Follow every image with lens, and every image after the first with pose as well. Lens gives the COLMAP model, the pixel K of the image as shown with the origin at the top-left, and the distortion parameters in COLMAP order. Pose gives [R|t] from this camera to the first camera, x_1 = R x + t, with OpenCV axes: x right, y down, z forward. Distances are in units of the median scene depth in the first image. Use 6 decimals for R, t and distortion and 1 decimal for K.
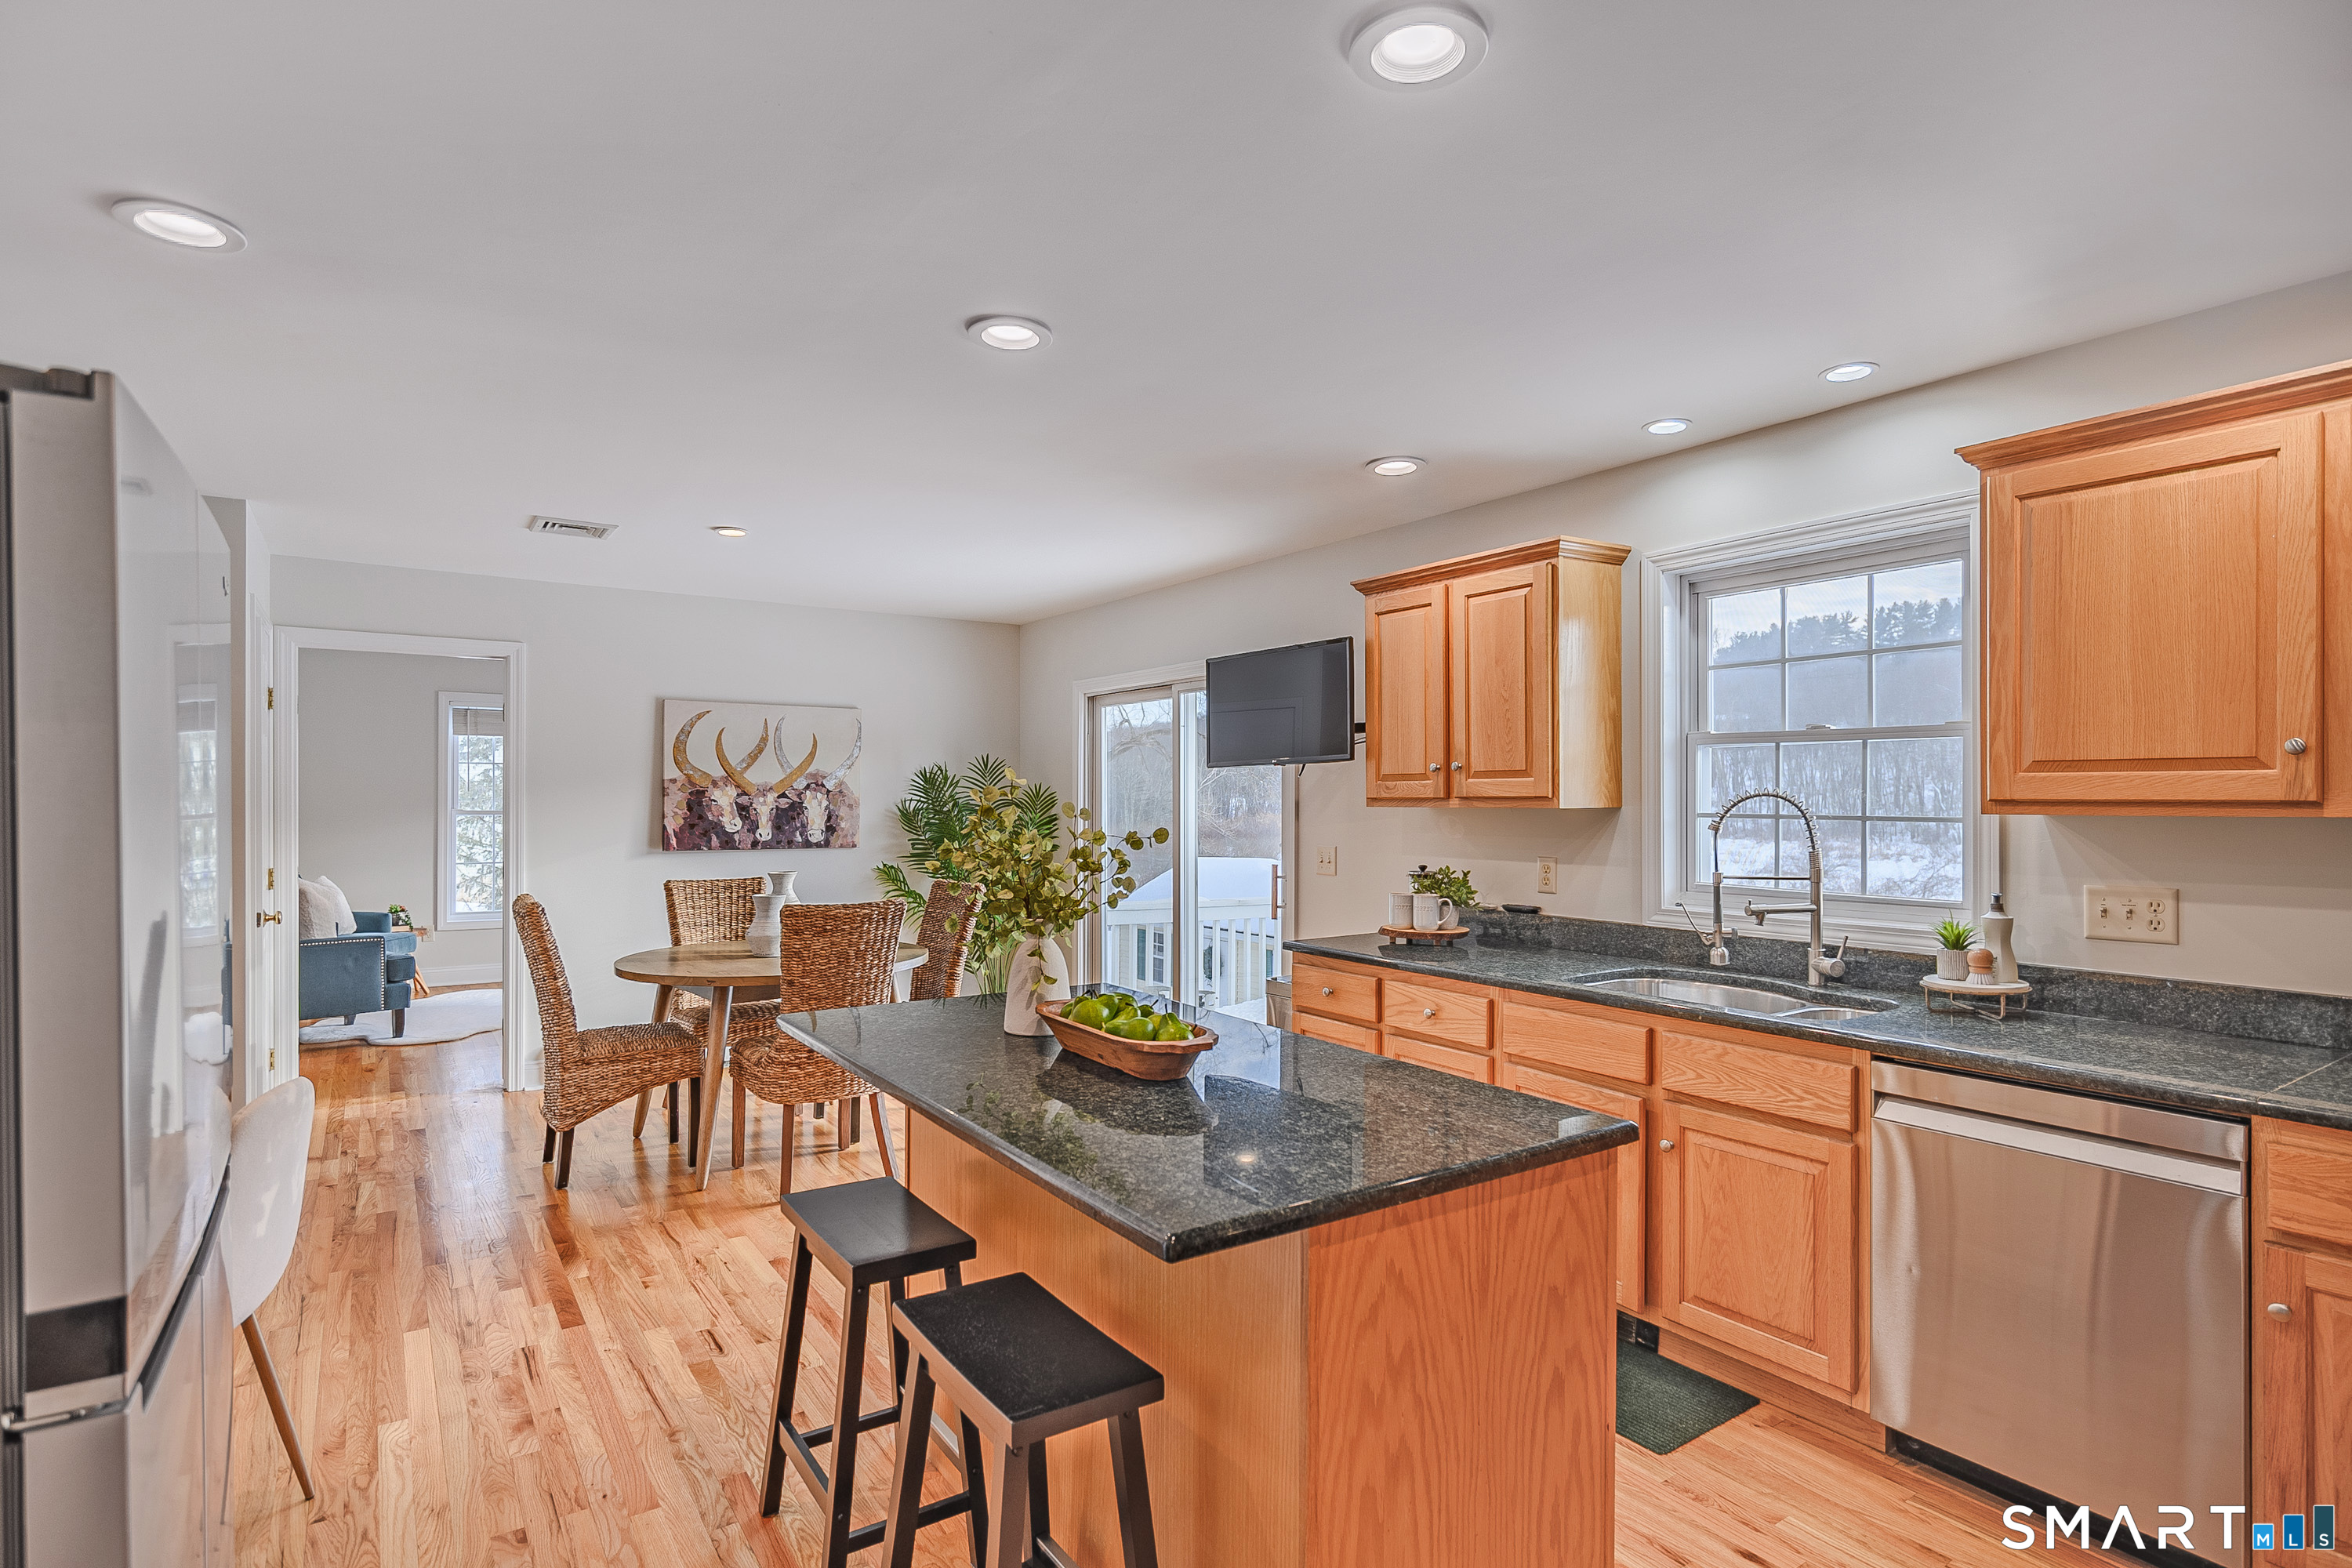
lens RADIAL K [[1195.4, 0, 1178.7], [0, 1195.4, 800.2], [0, 0, 1]] dist [-0.000022, 0.000544]
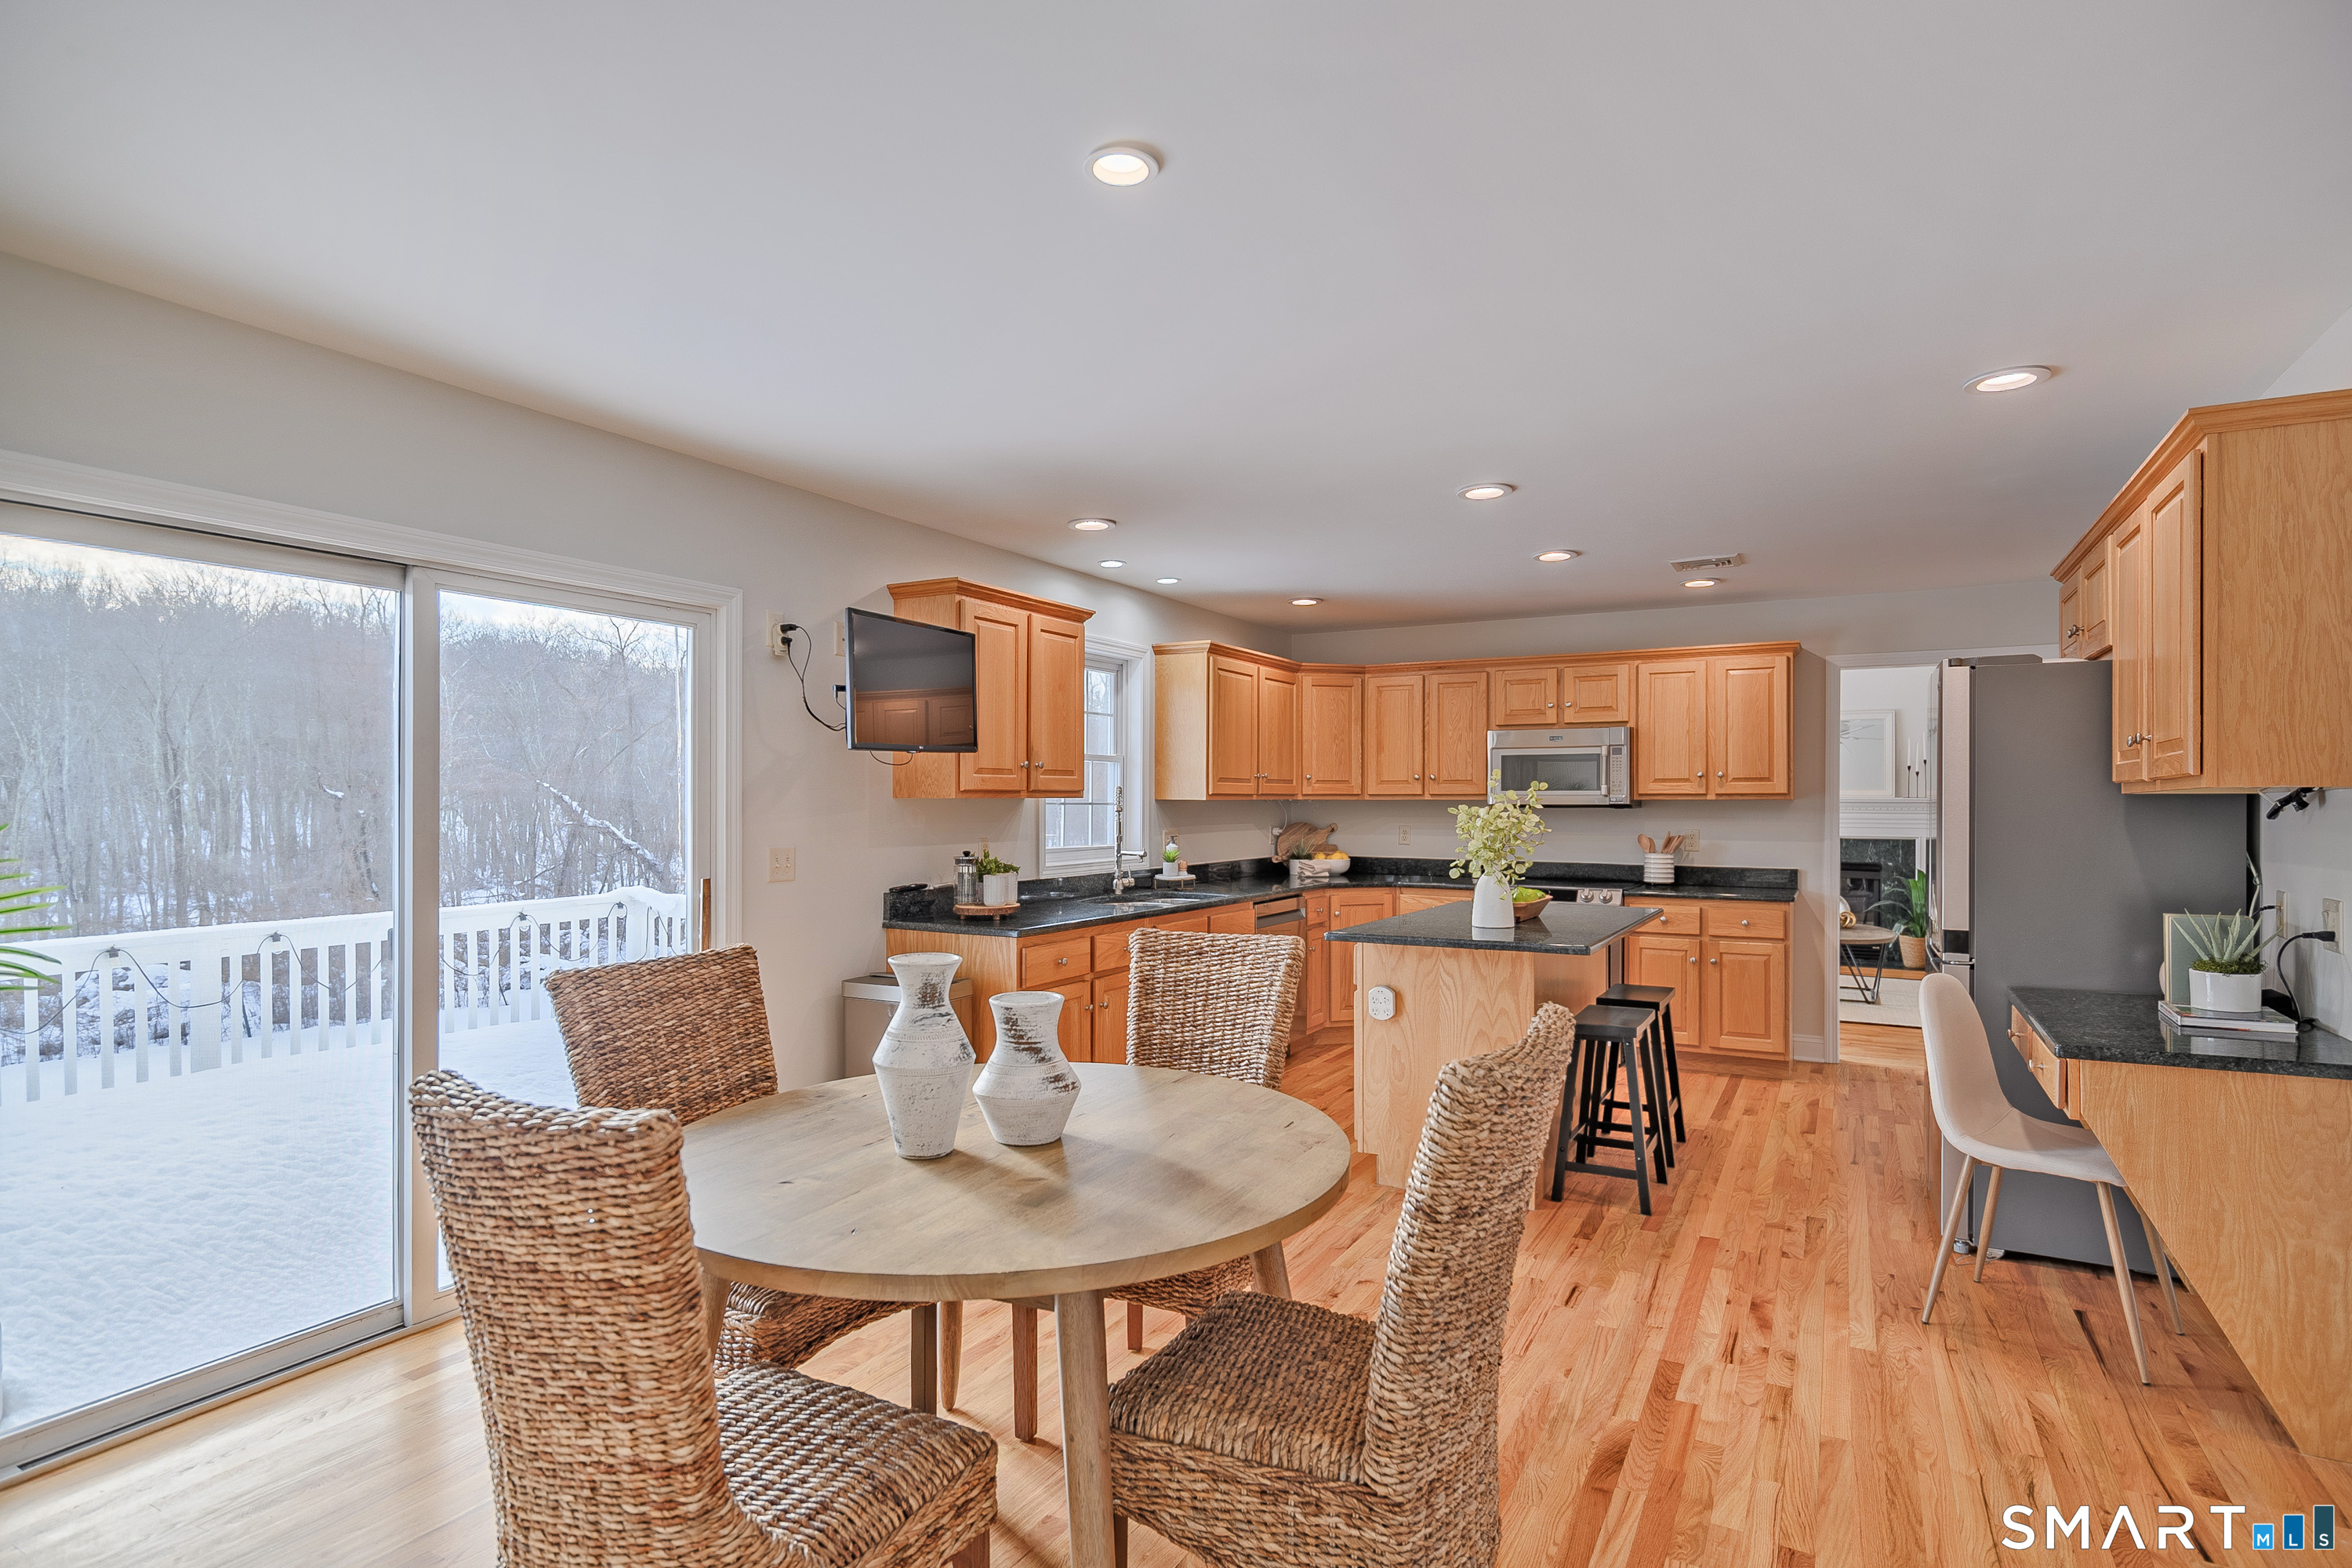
lens RADIAL K [[1195.4, 0, 1178.7], [0, 1195.4, 800.2], [0, 0, 1]] dist [-0.000022, 0.000544]
pose [[-0.450506, 0.004464, 0.892762, -0.512033], [0.005570, 0.999982, -0.002189, 0.006027], [-0.892756, 0.003986, -0.450523, 0.775658]]
